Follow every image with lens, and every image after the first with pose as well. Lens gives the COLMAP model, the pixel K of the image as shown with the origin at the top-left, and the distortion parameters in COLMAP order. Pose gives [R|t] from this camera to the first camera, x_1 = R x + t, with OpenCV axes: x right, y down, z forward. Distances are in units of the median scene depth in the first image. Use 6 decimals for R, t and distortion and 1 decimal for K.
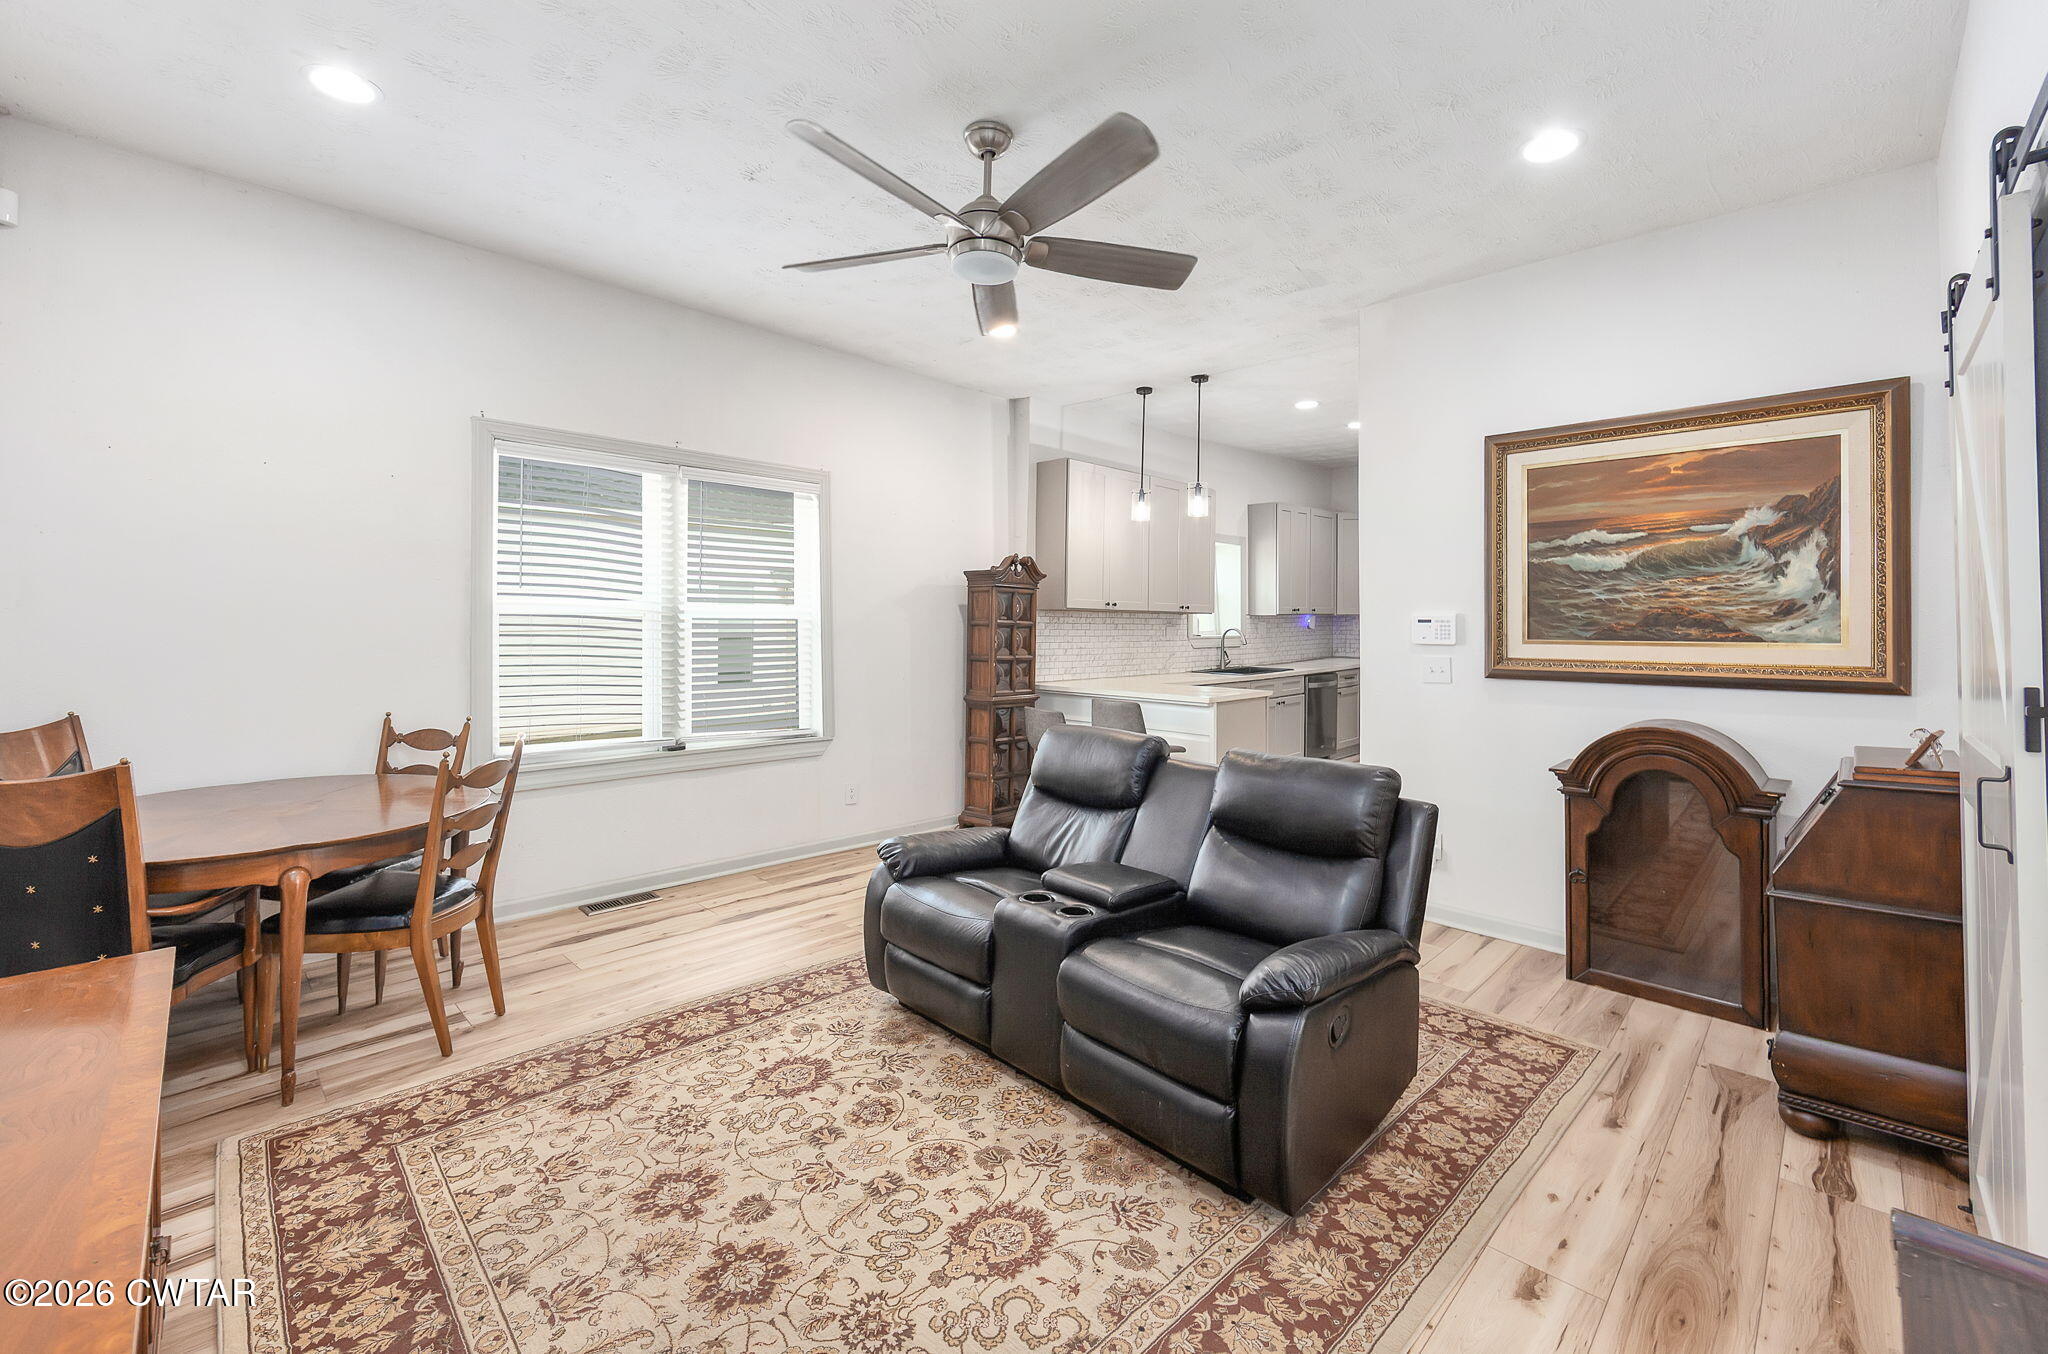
lens RADIAL K [[825.7, 0, 1053.7], [0, 825.7, 619.5], [0, 0, 1]] dist [0.000571, 0.001566]
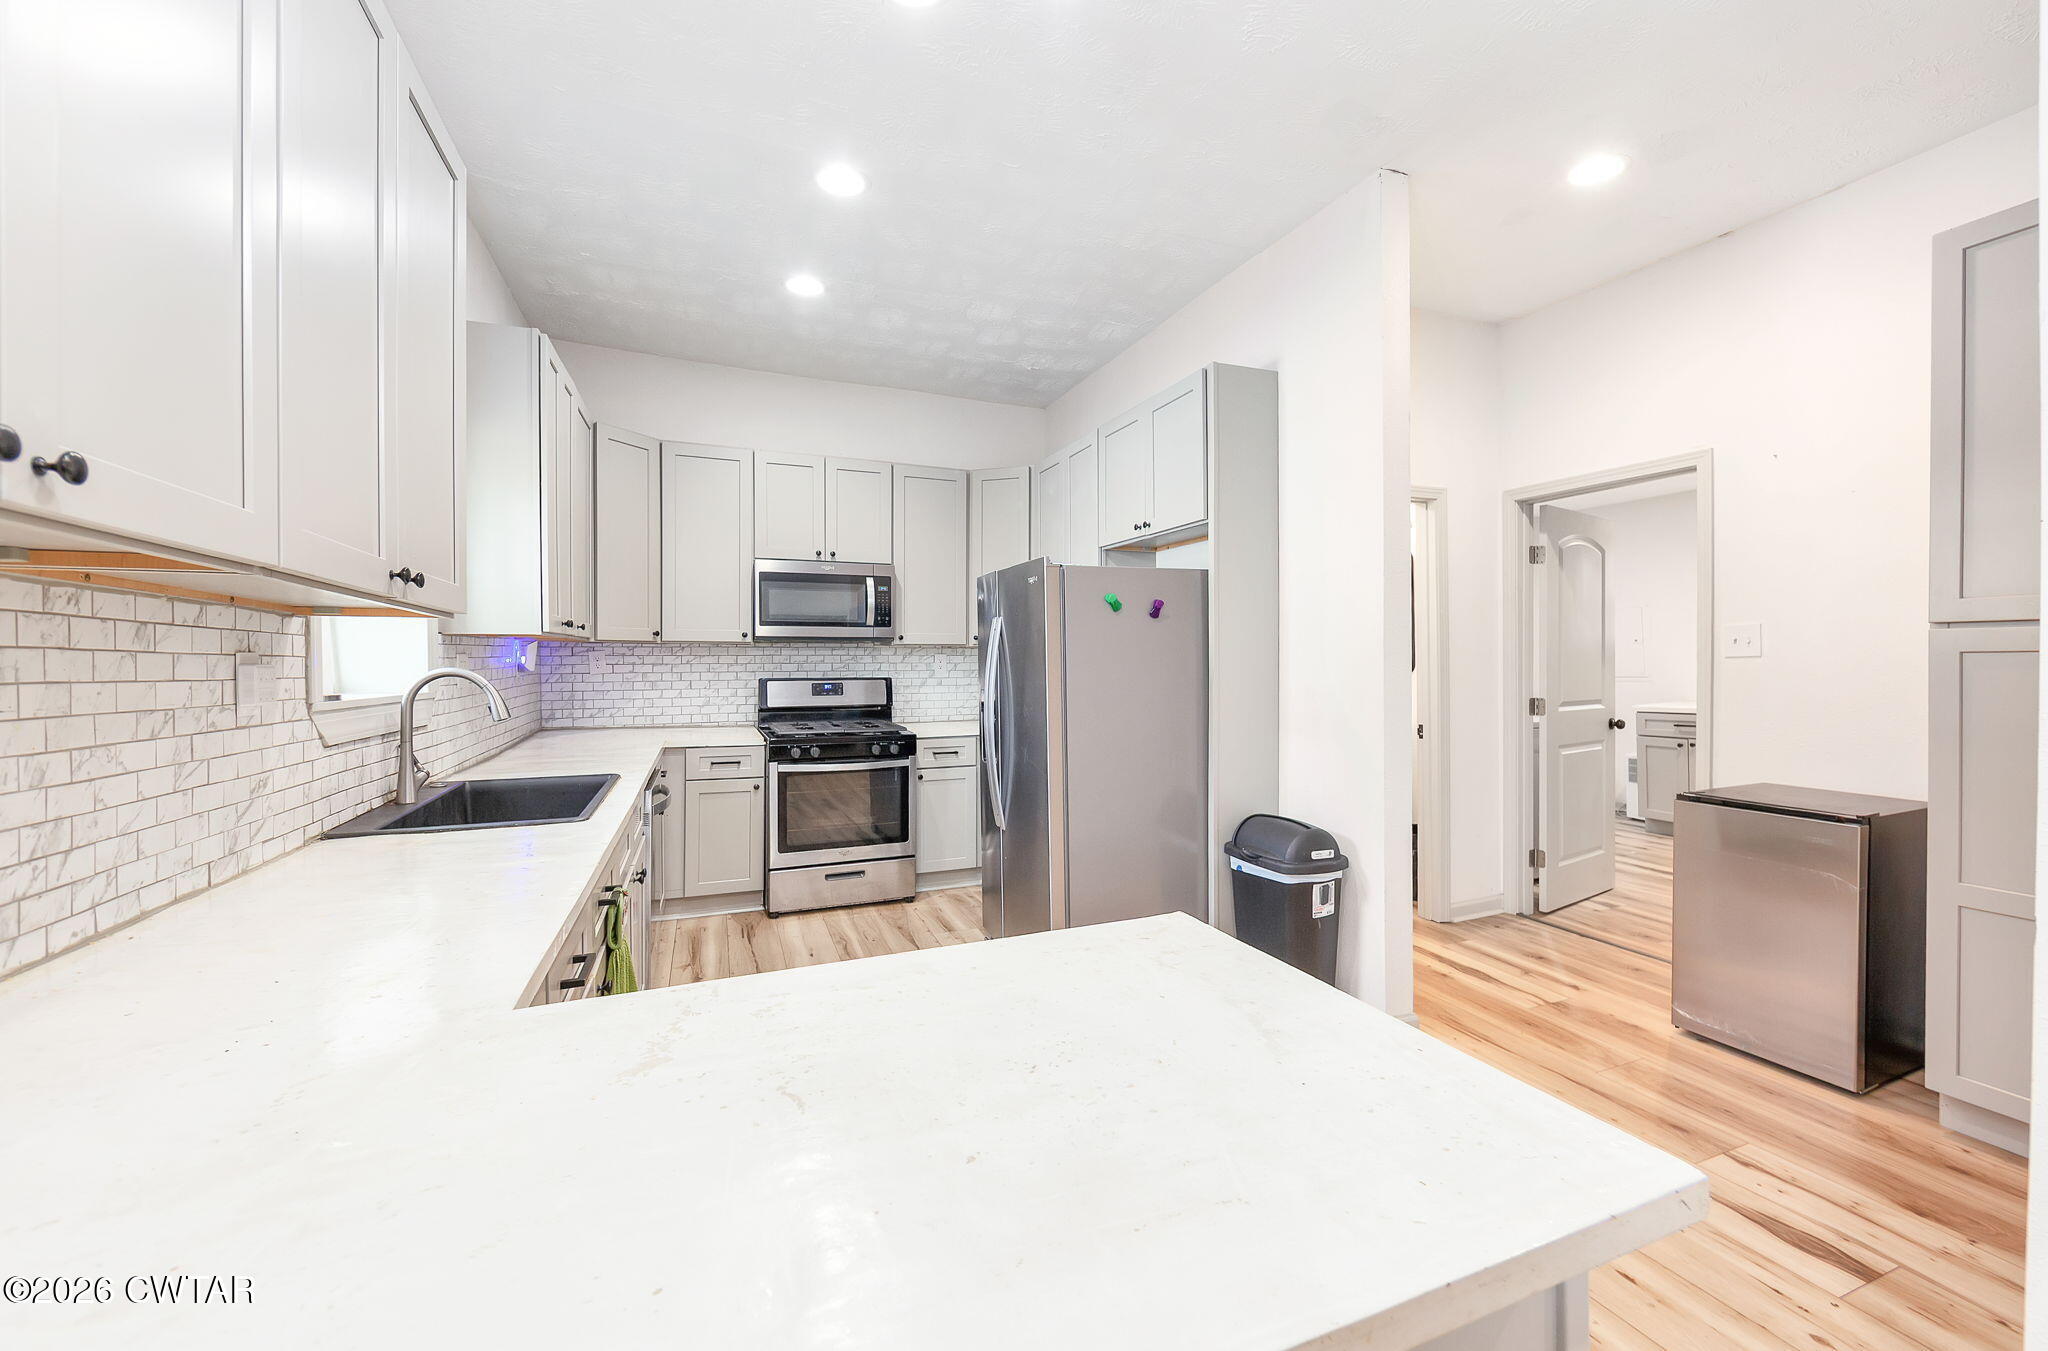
lens RADIAL K [[825.7, 0, 1024.6], [0, 825.7, 668.9], [0, 0, 1]] dist [0.000571, 0.001566]
pose [[0.412305, -0.011372, 0.910975, 0.018033], [0.005071, 0.999935, 0.010187, 0.007642], [-0.911032, 0.000419, 0.412336, 0.646899]]
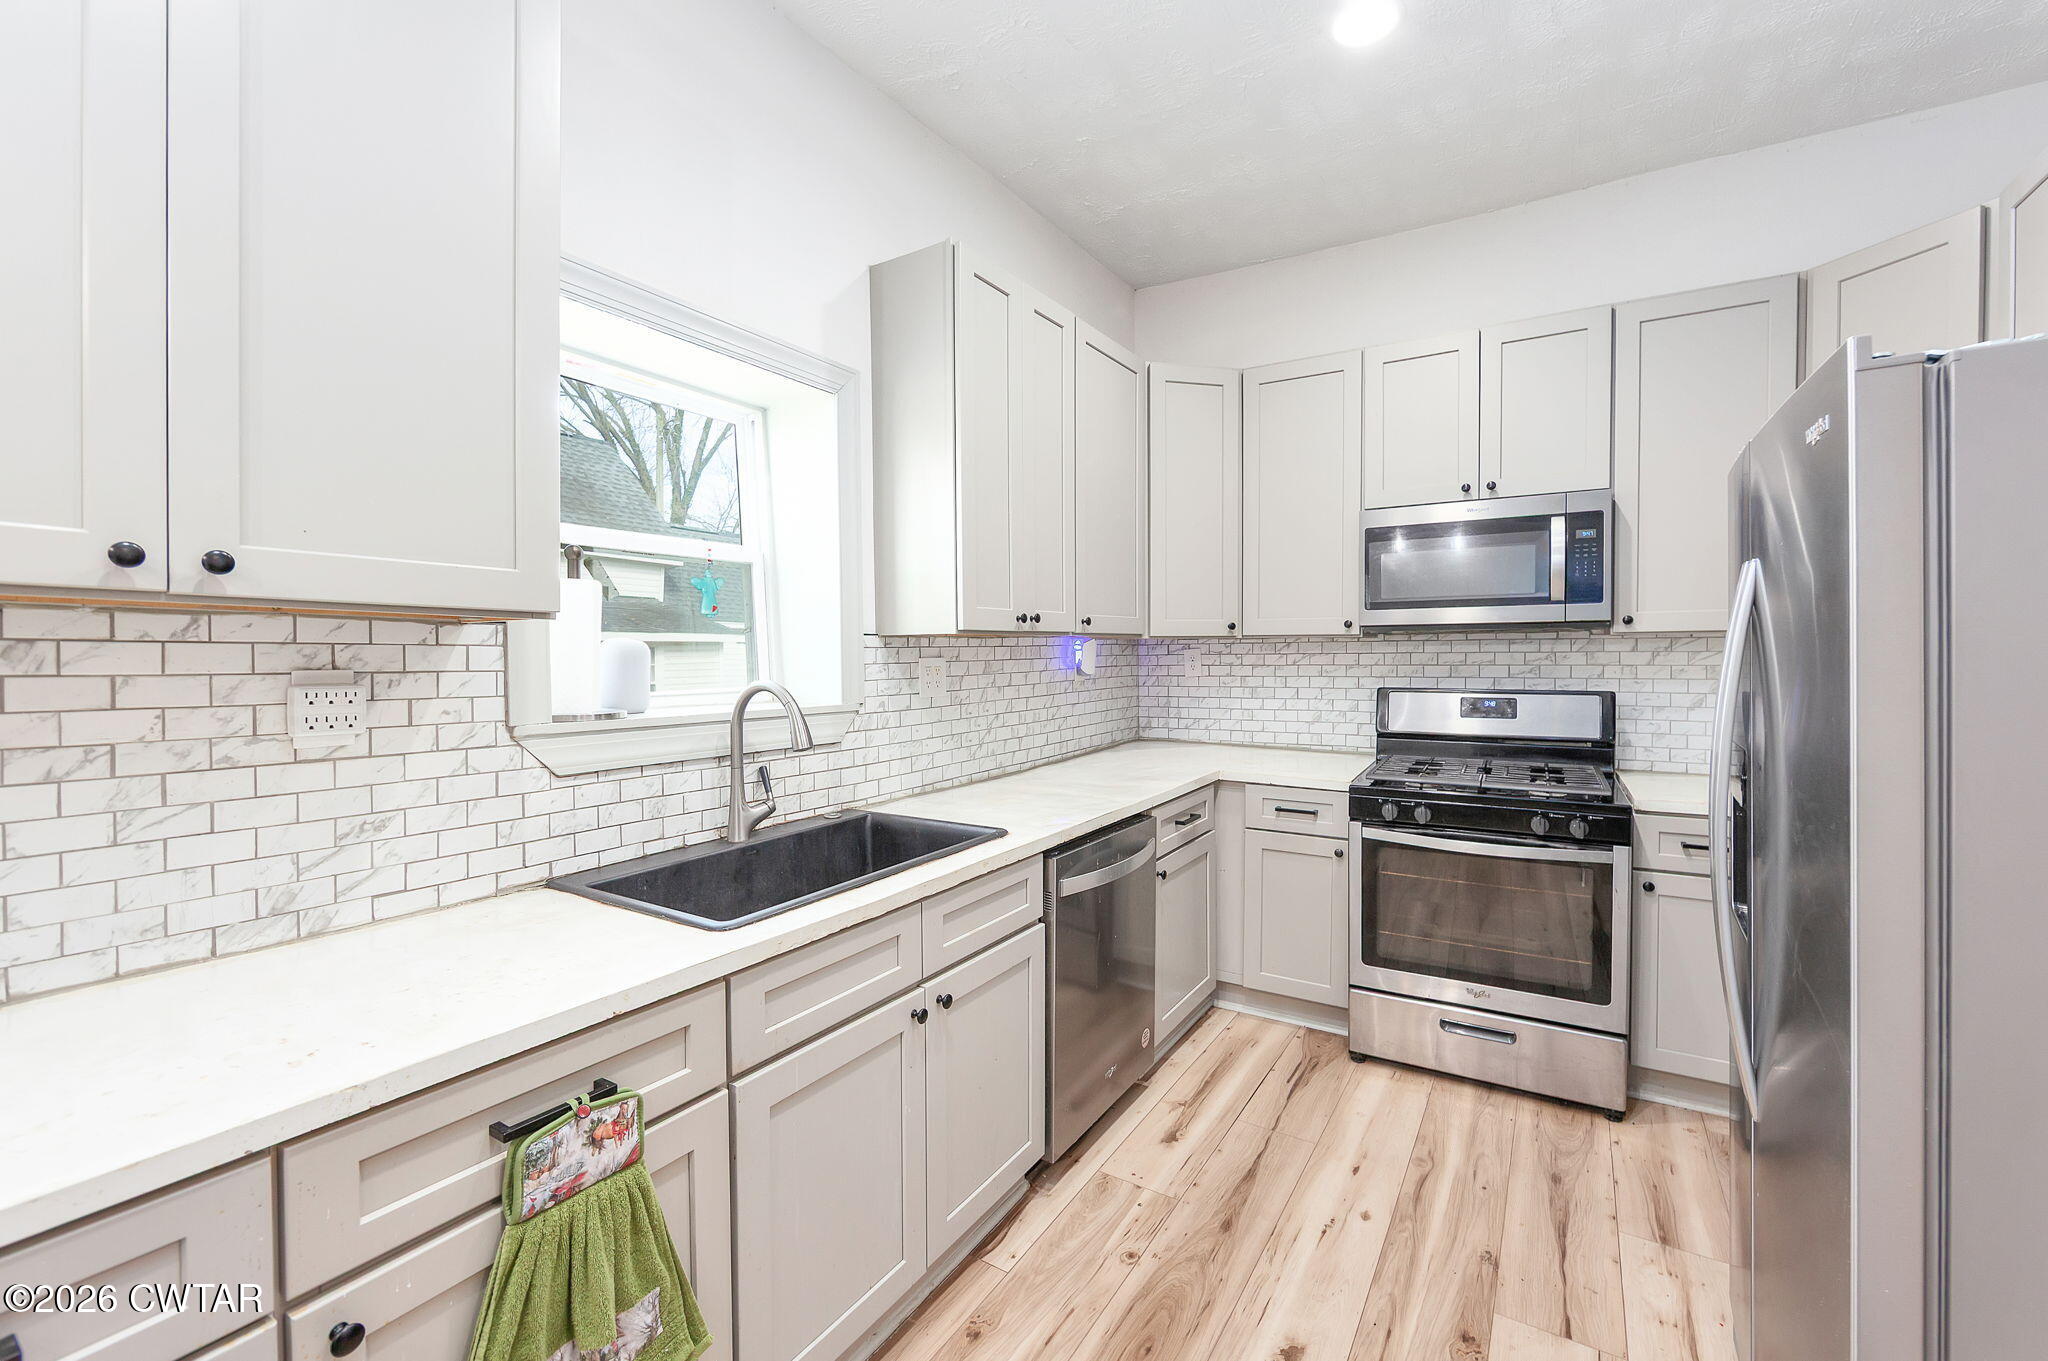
lens RADIAL K [[828.6, 0, 1056.3], [0, 828.6, 671.7], [0, 0, 1]] dist [-0.002699, -0.001019]
pose [[0.973268, -0.011684, 0.229373, 0.237200], [0.007483, 0.999788, 0.019176, 0.002831], [-0.229549, -0.016947, 0.973150, 0.709426]]
